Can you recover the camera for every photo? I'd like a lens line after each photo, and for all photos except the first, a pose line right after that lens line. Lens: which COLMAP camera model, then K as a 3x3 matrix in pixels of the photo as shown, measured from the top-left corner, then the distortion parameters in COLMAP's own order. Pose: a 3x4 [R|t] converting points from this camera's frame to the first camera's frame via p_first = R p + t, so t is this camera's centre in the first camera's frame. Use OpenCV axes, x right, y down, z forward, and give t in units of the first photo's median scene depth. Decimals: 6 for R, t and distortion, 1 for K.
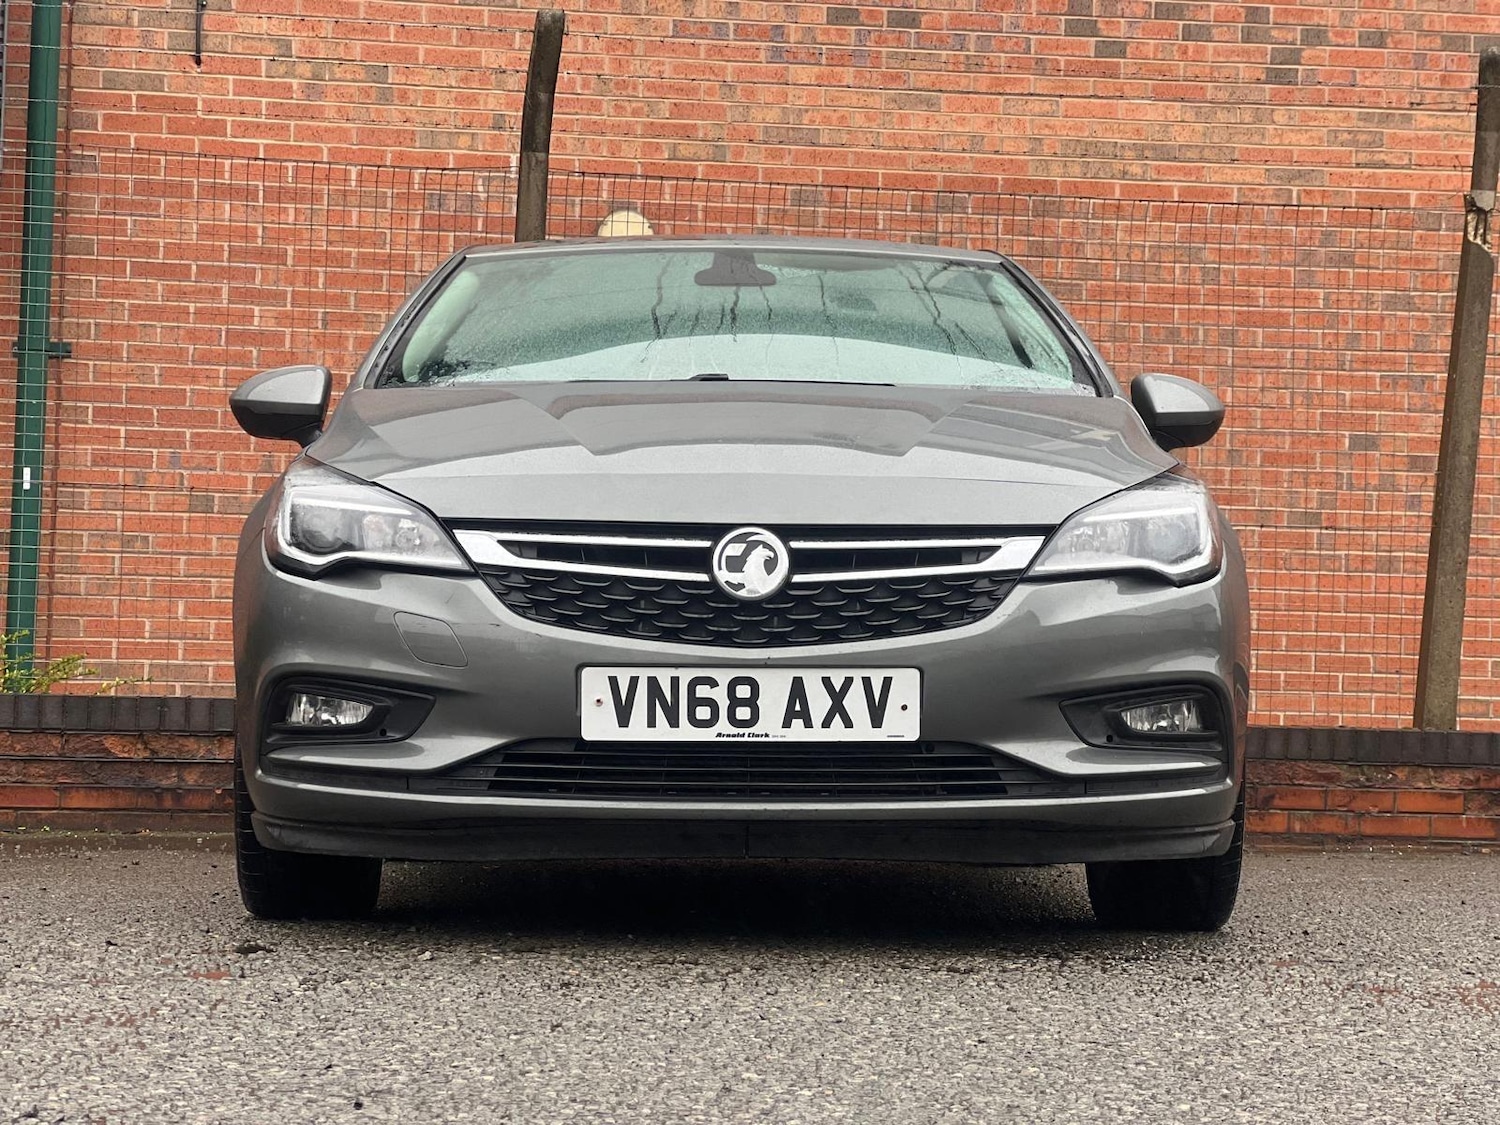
lens RADIAL K [[3302.8, 0, 750.0], [0, 3302.8, 562.5], [0, 0, 1]] dist [0.060325, 2.291597]
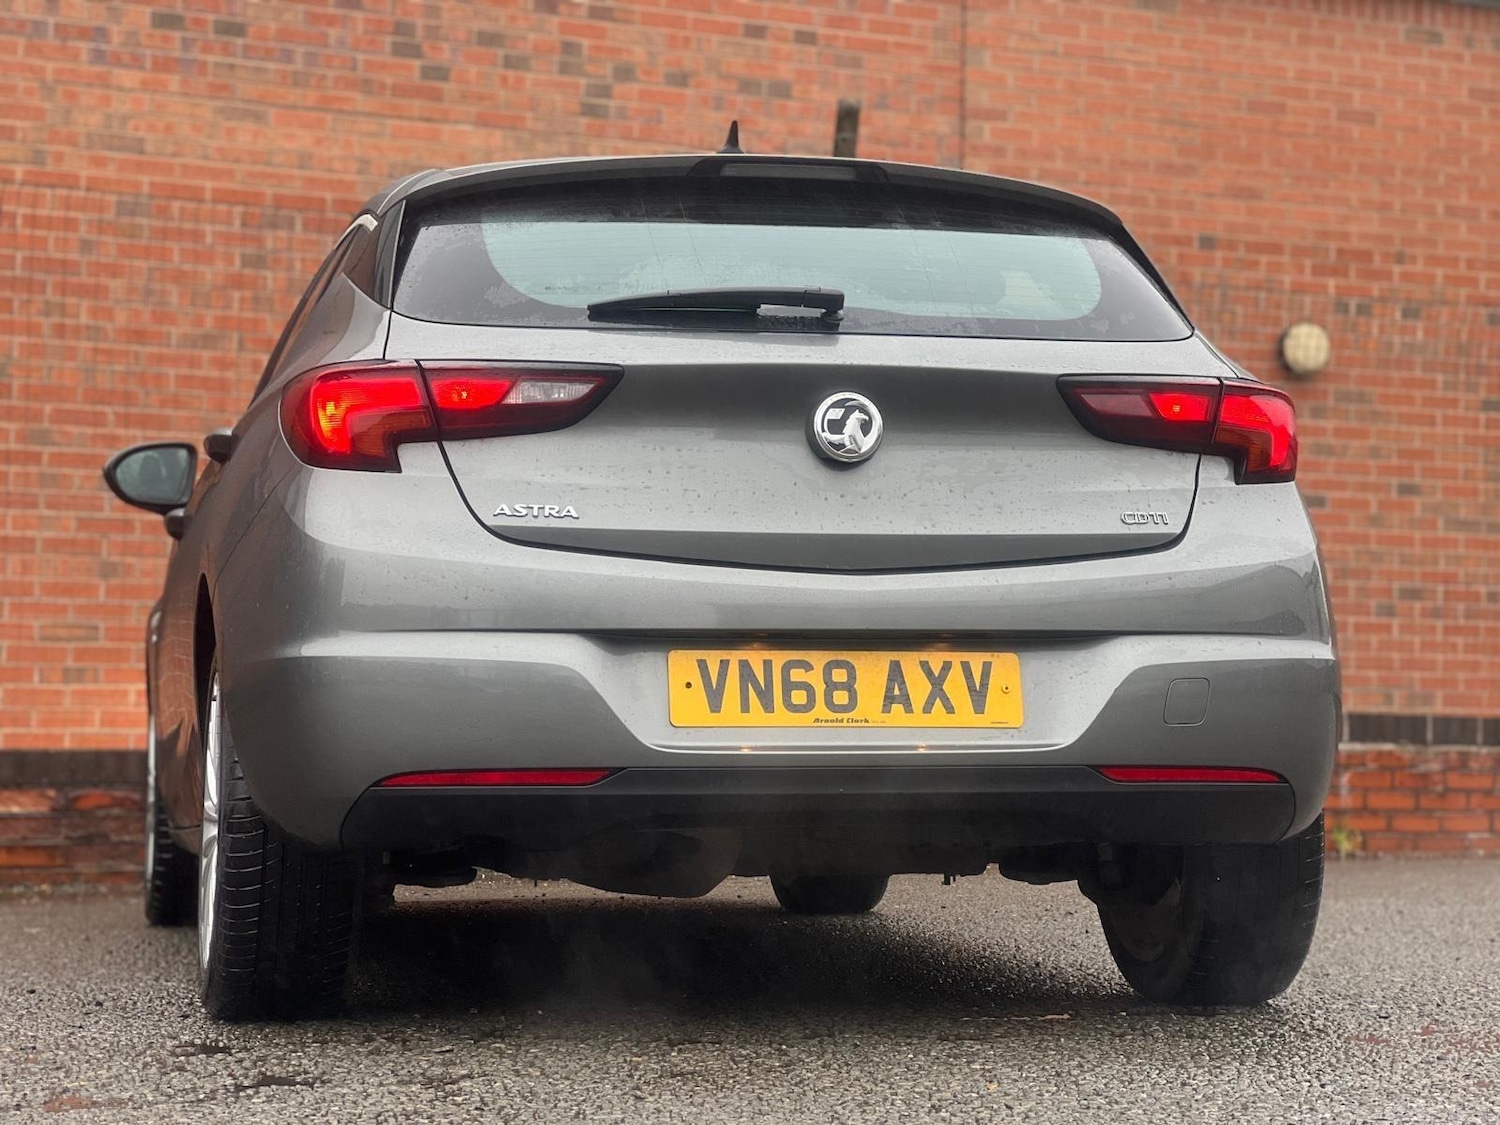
lens RADIAL K [[3302.8, 0, 750.0], [0, 3302.8, 562.5], [0, 0, 1]] dist [0.060325, 2.291597]
pose [[0.943184, 0.001621, 0.332268, -0.265187], [-0.001992, 0.999998, 0.000775, -0.016843], [-0.332266, -0.001393, 0.943185, 0.057268]]
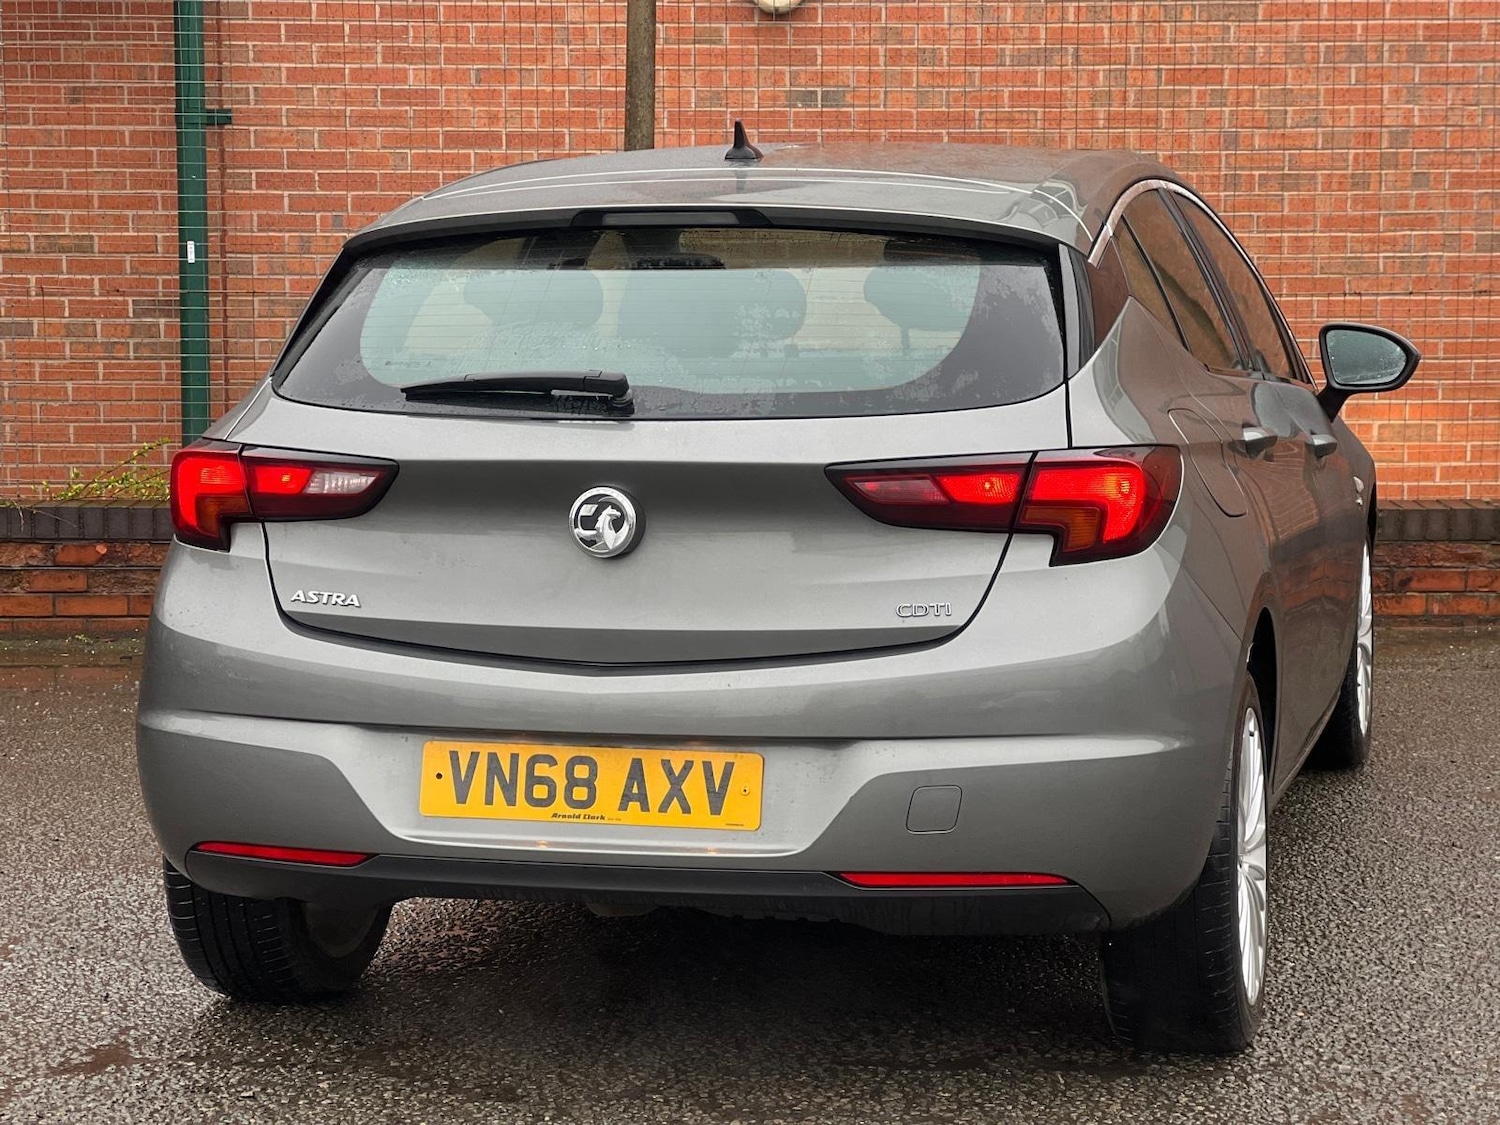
lens RADIAL K [[3302.8, 0, 750.0], [0, 3302.8, 562.5], [0, 0, 1]] dist [0.060325, 2.291597]
pose [[0.991618, -0.010371, -0.128786, 0.153625], [0.030829, 0.986975, 0.157892, -0.162226], [0.125471, -0.160539, 0.979022, 0.021671]]
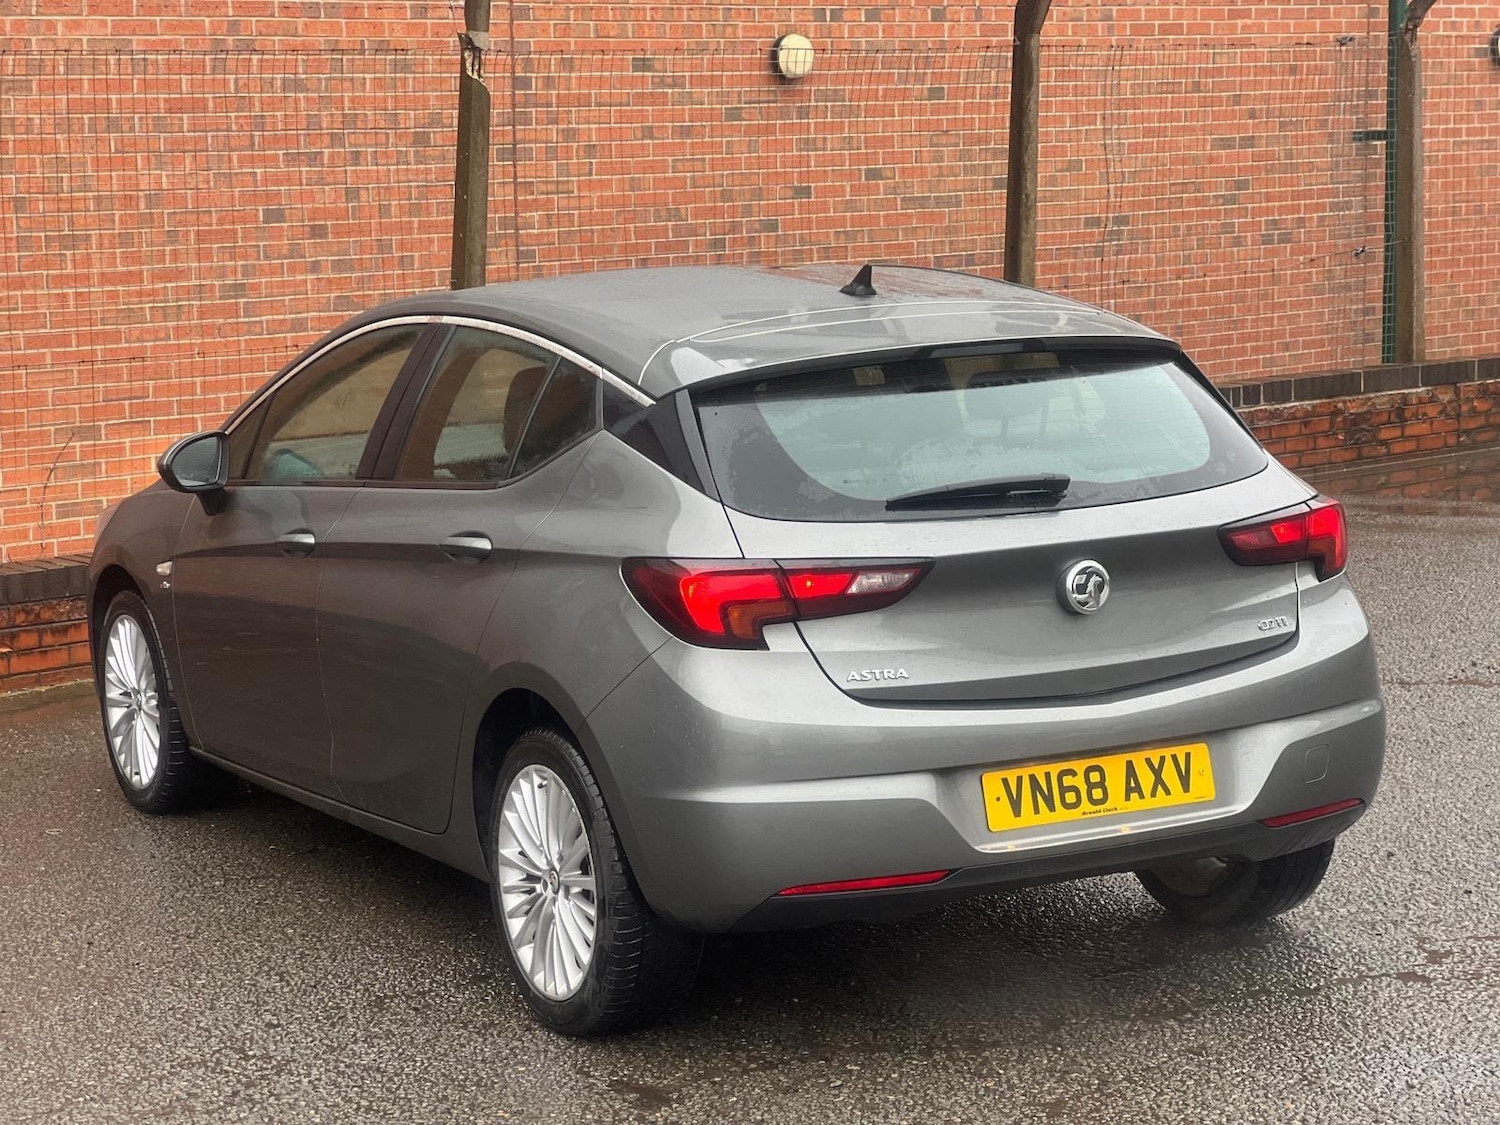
lens RADIAL K [[3302.8, 0, 750.0], [0, 3302.8, 562.5], [0, 0, 1]] dist [0.060325, 2.291597]
pose [[0.812568, -0.122134, 0.569927, -0.660438], [0.017286, 0.982420, 0.185884, -0.251149], [-0.582610, -0.141192, 0.800394, 0.020939]]
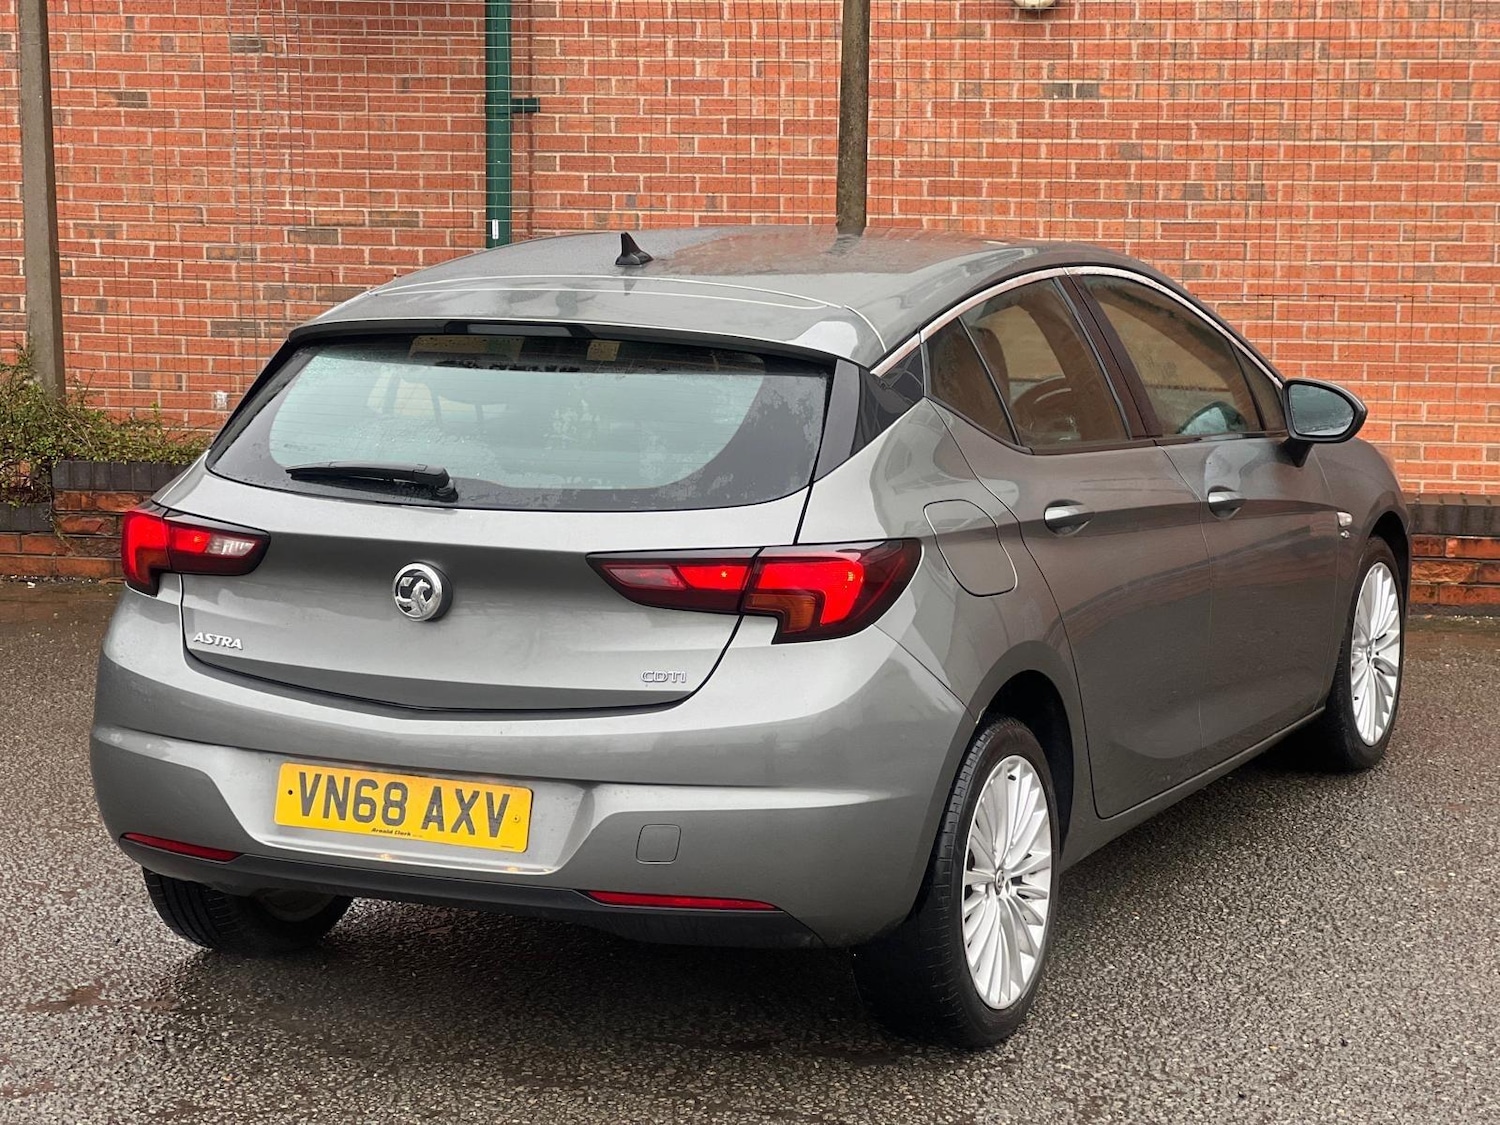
lens RADIAL K [[3297.0, 0, 761.8], [0, 3297.0, 553.4], [0, 0, 1]] dist [0.120755, 2.128362]
pose [[0.950406, 0.028442, -0.309710, 0.408881], [0.032467, 0.981296, 0.189745, -0.237889], [0.309314, -0.190390, 0.931706, -0.069676]]
